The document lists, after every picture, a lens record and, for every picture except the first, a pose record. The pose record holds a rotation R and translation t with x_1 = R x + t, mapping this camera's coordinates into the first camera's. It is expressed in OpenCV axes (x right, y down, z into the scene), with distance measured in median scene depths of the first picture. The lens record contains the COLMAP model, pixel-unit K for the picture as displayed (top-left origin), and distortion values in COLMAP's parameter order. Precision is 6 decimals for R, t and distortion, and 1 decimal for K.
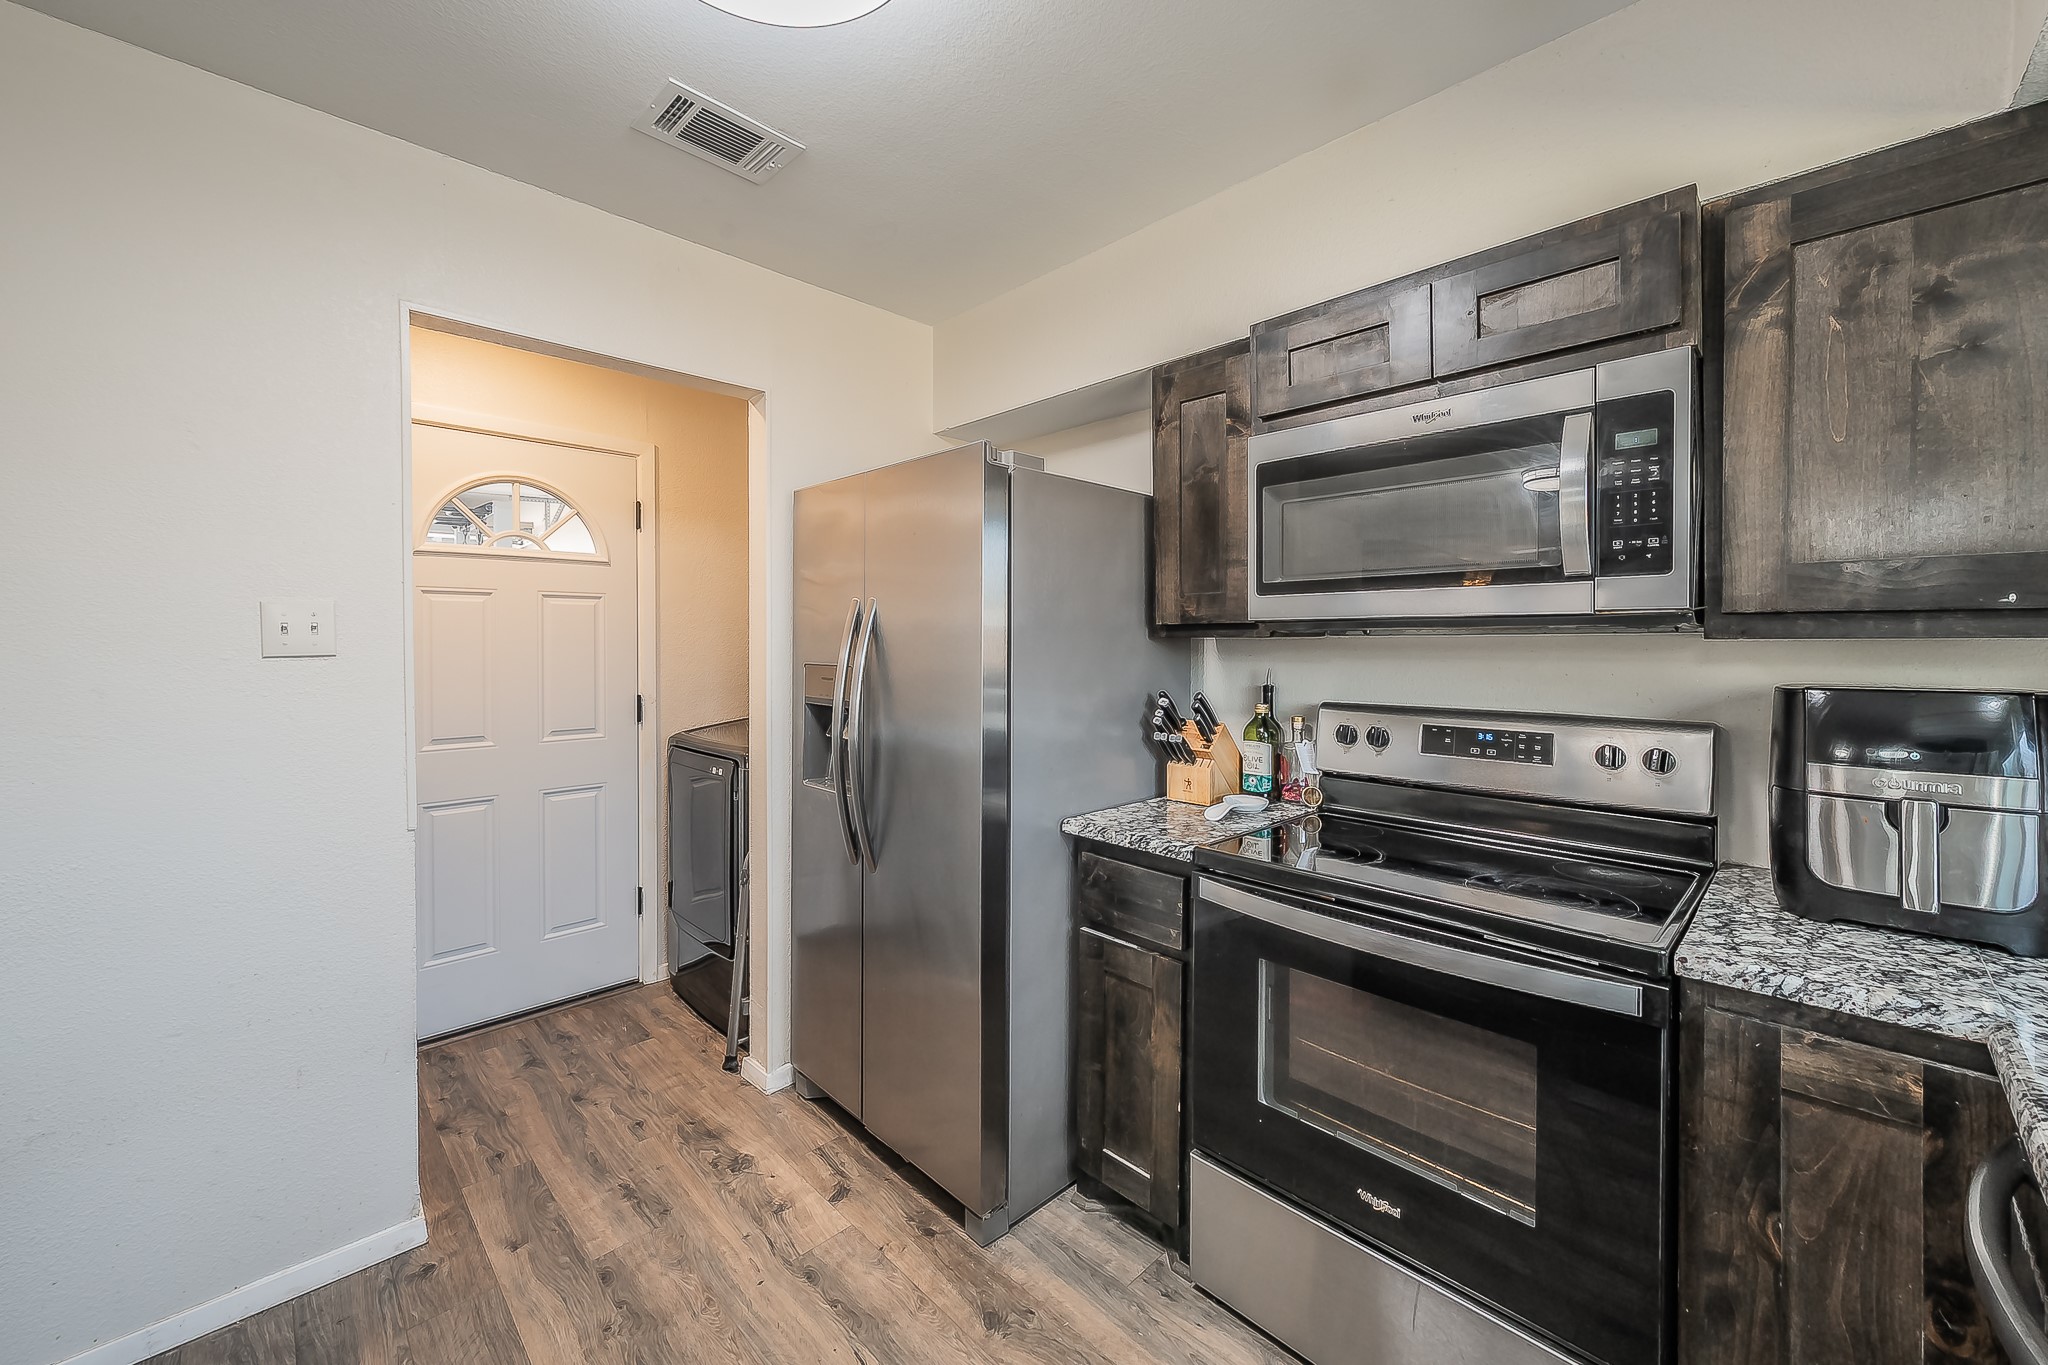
lens RADIAL K [[783.6, 0, 1014.2], [0, 783.6, 651.5], [0, 0, 1]] dist [-0.003177, 0.000037]
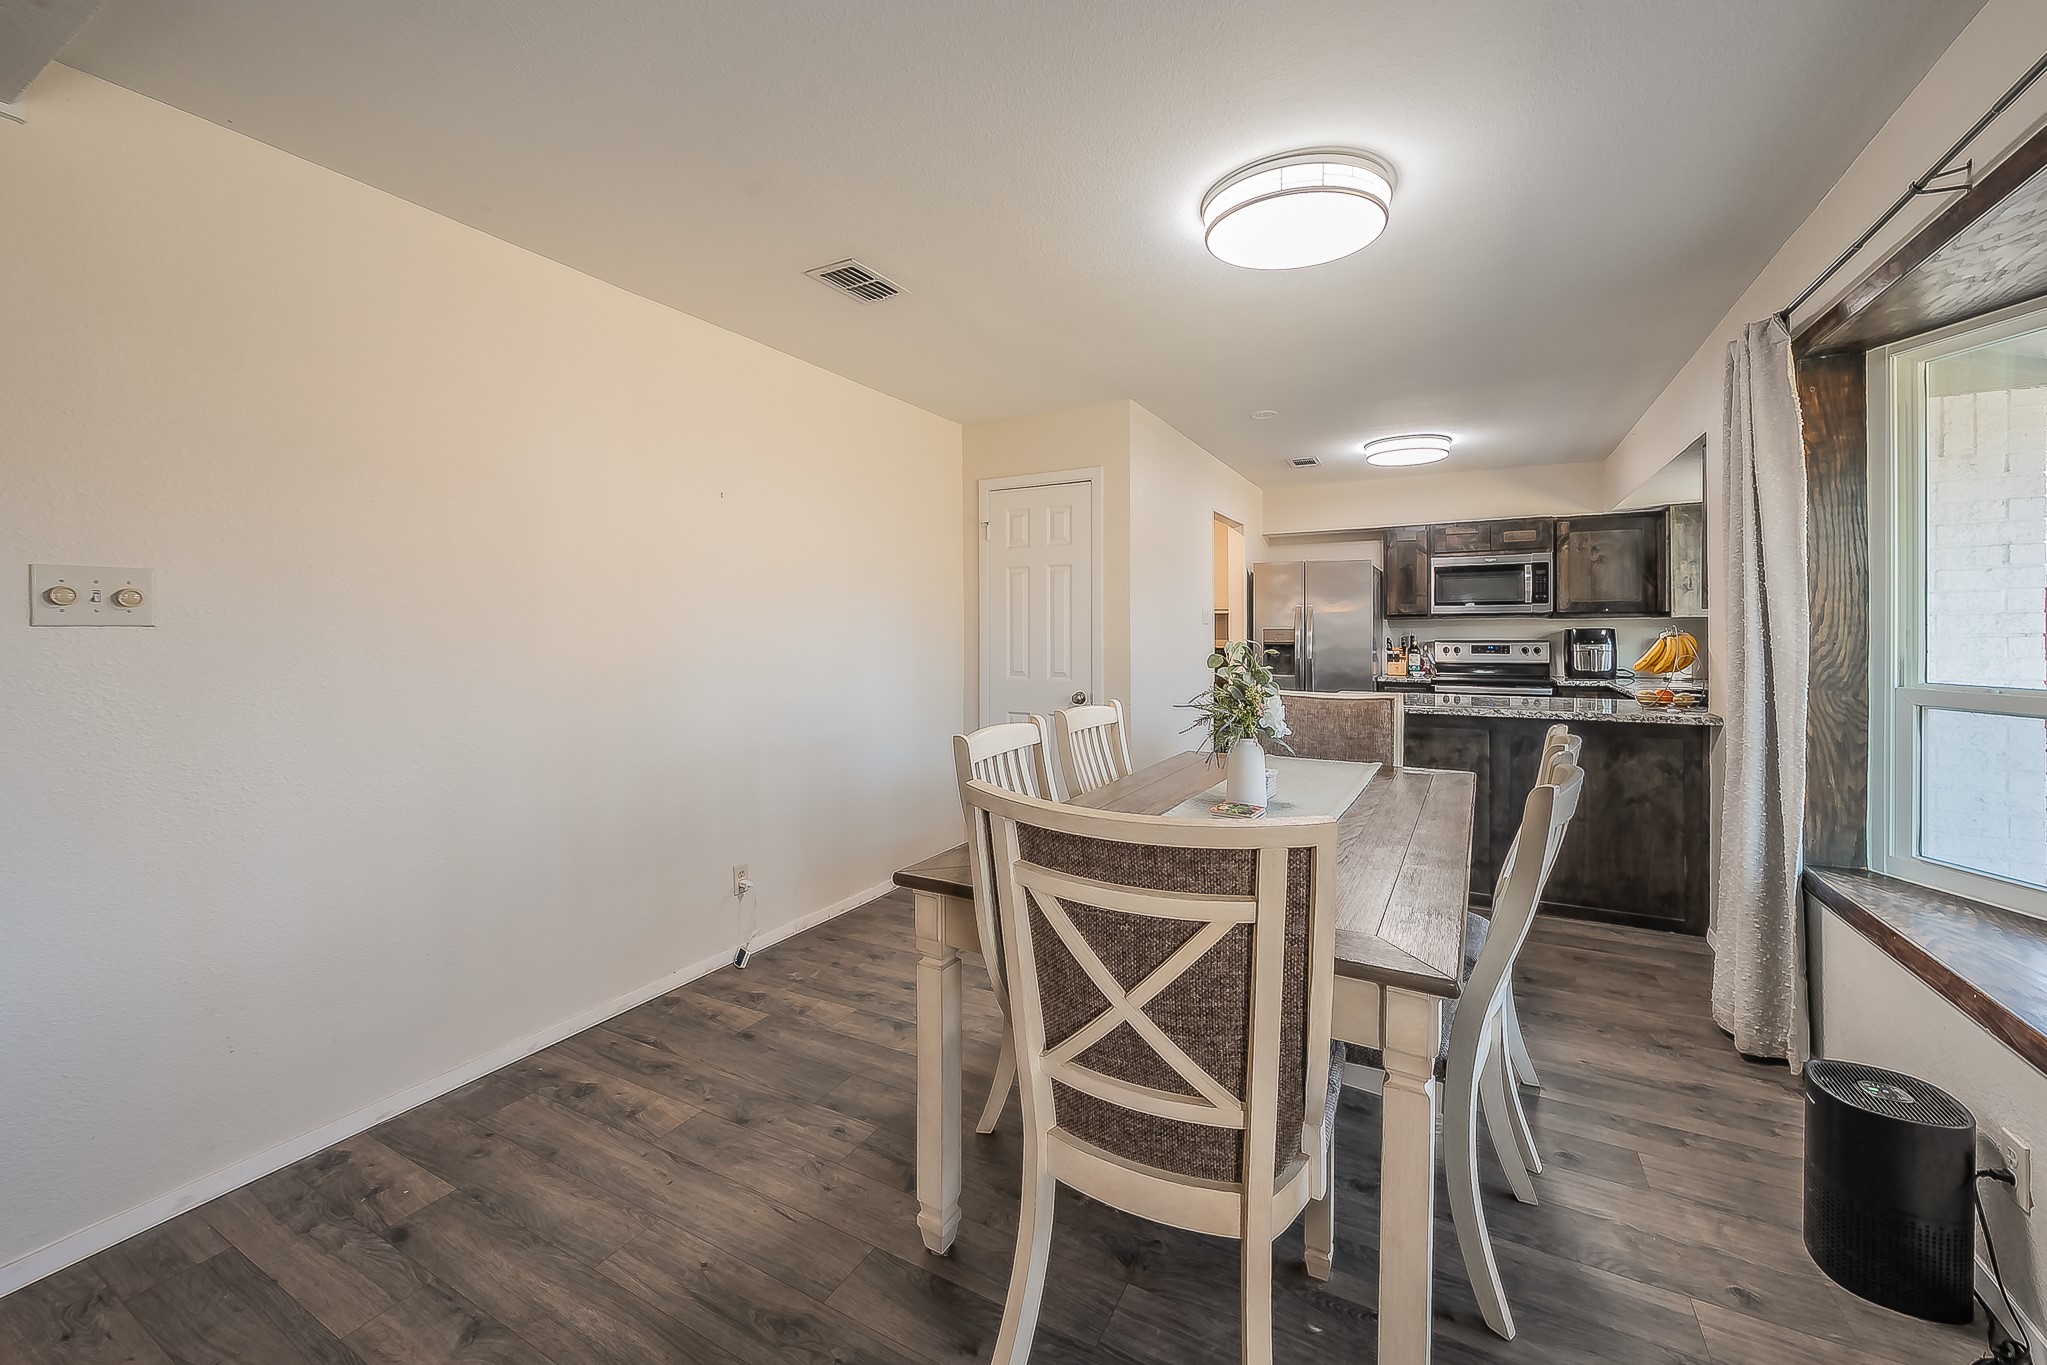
lens RADIAL K [[793.9, 0, 1043.6], [0, 793.9, 637.2], [0, 0, 1]] dist [-0.003734, -0.000145]
pose [[0.950016, -0.008352, 0.312090, -3.095473], [0.008125, 0.999965, 0.002029, 0.053791], [-0.312096, 0.000608, 0.950050, -2.237178]]
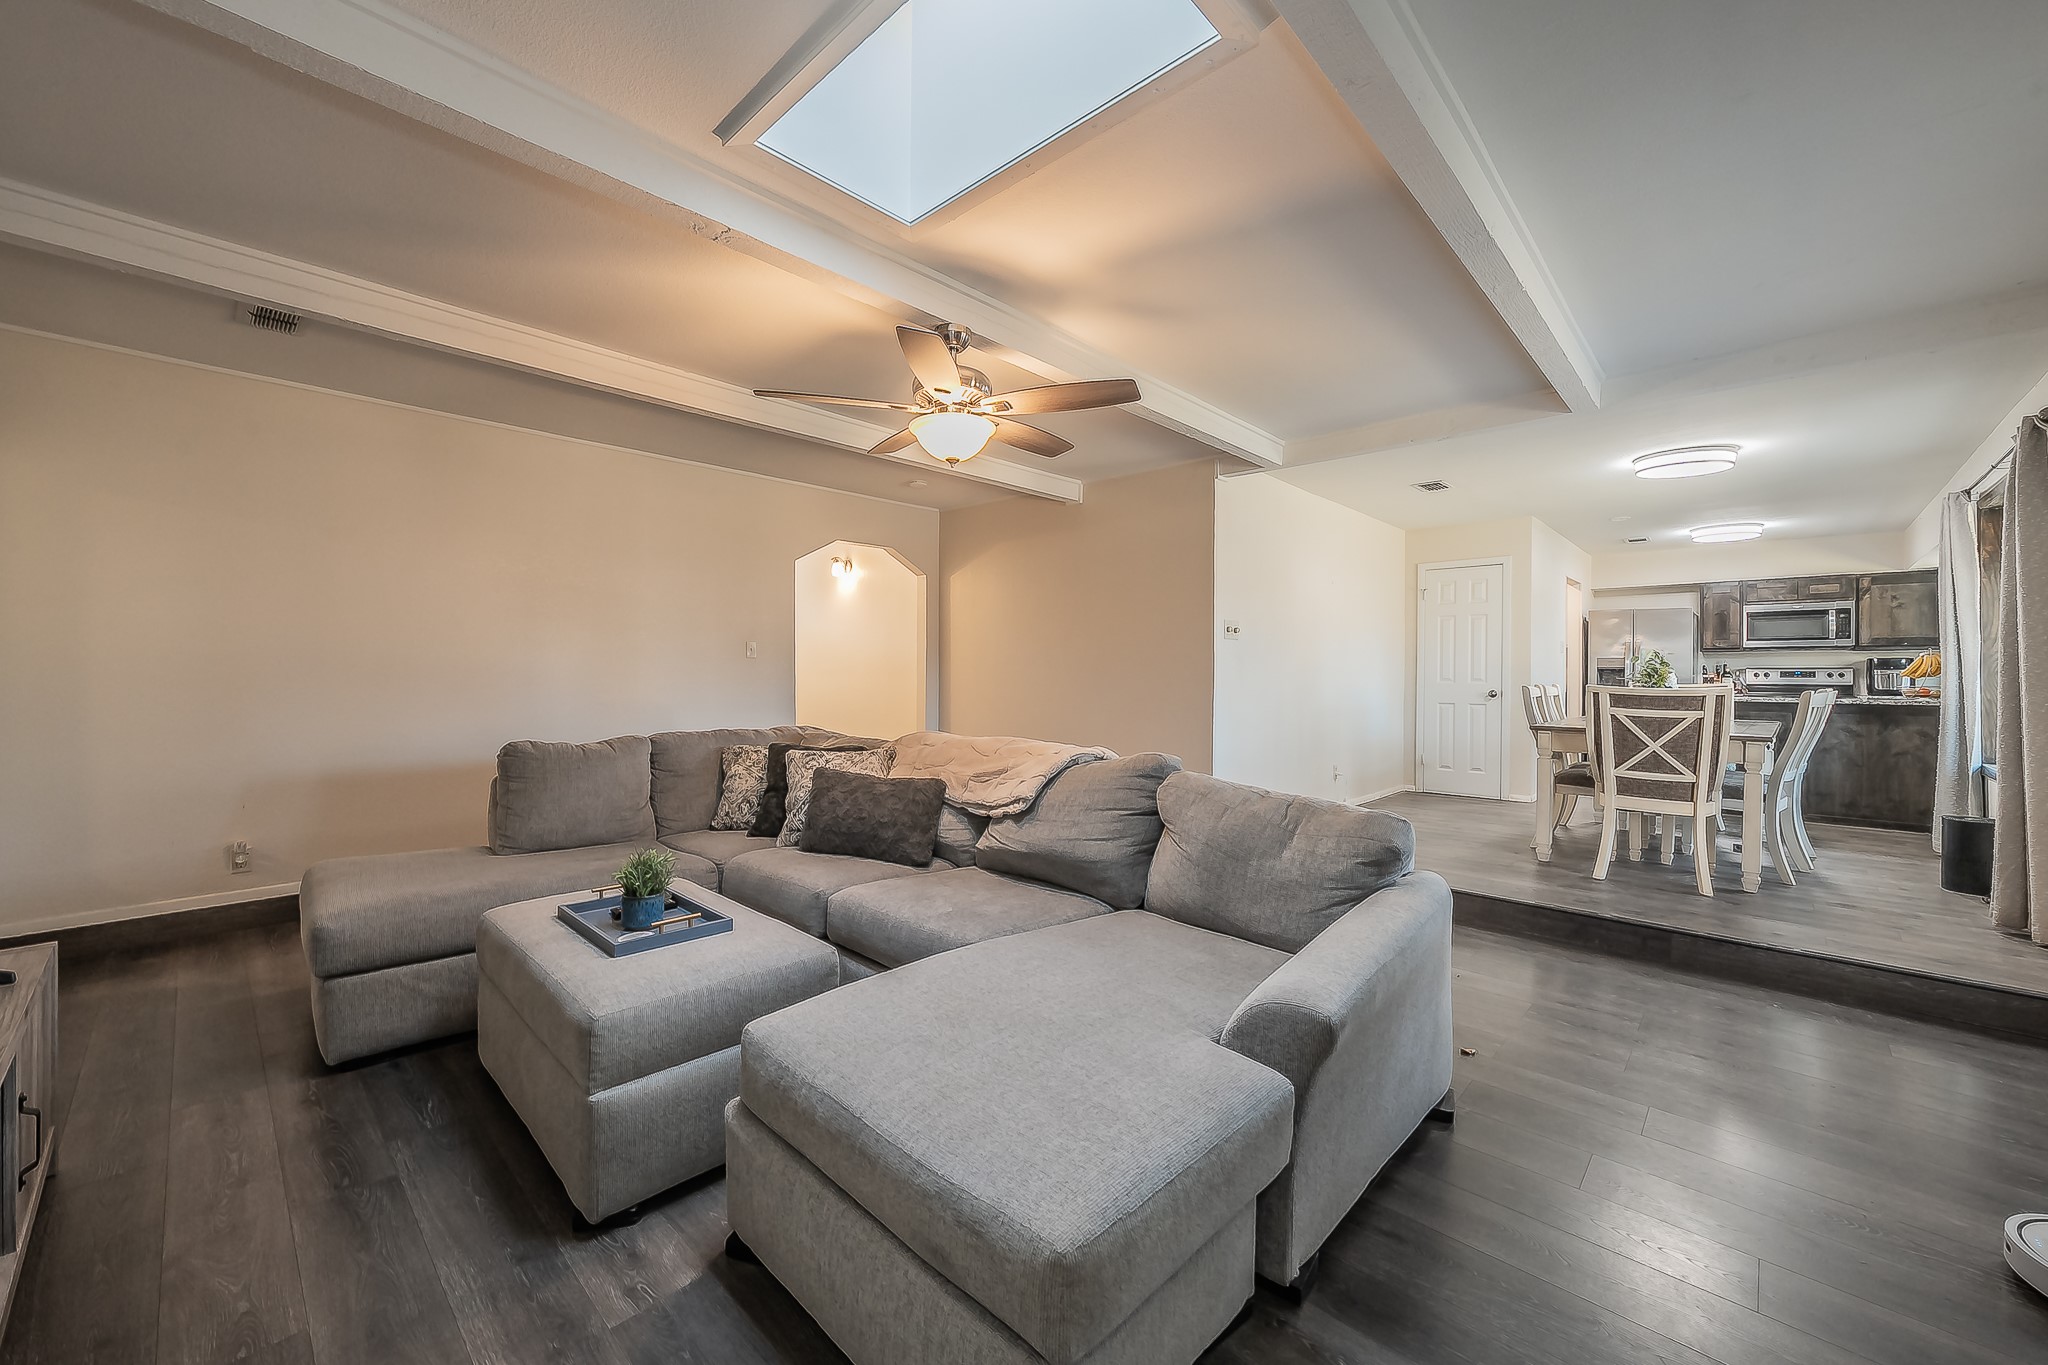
lens RADIAL K [[783.6, 0, 1016.7], [0, 783.6, 674.9], [0, 0, 1]] dist [-0.003177, 0.000037]
pose [[0.999292, 0.006170, 0.037120, -5.361480], [-0.005856, 0.999946, -0.008563, 0.242607], [-0.037171, 0.008340, 0.999274, -4.398177]]
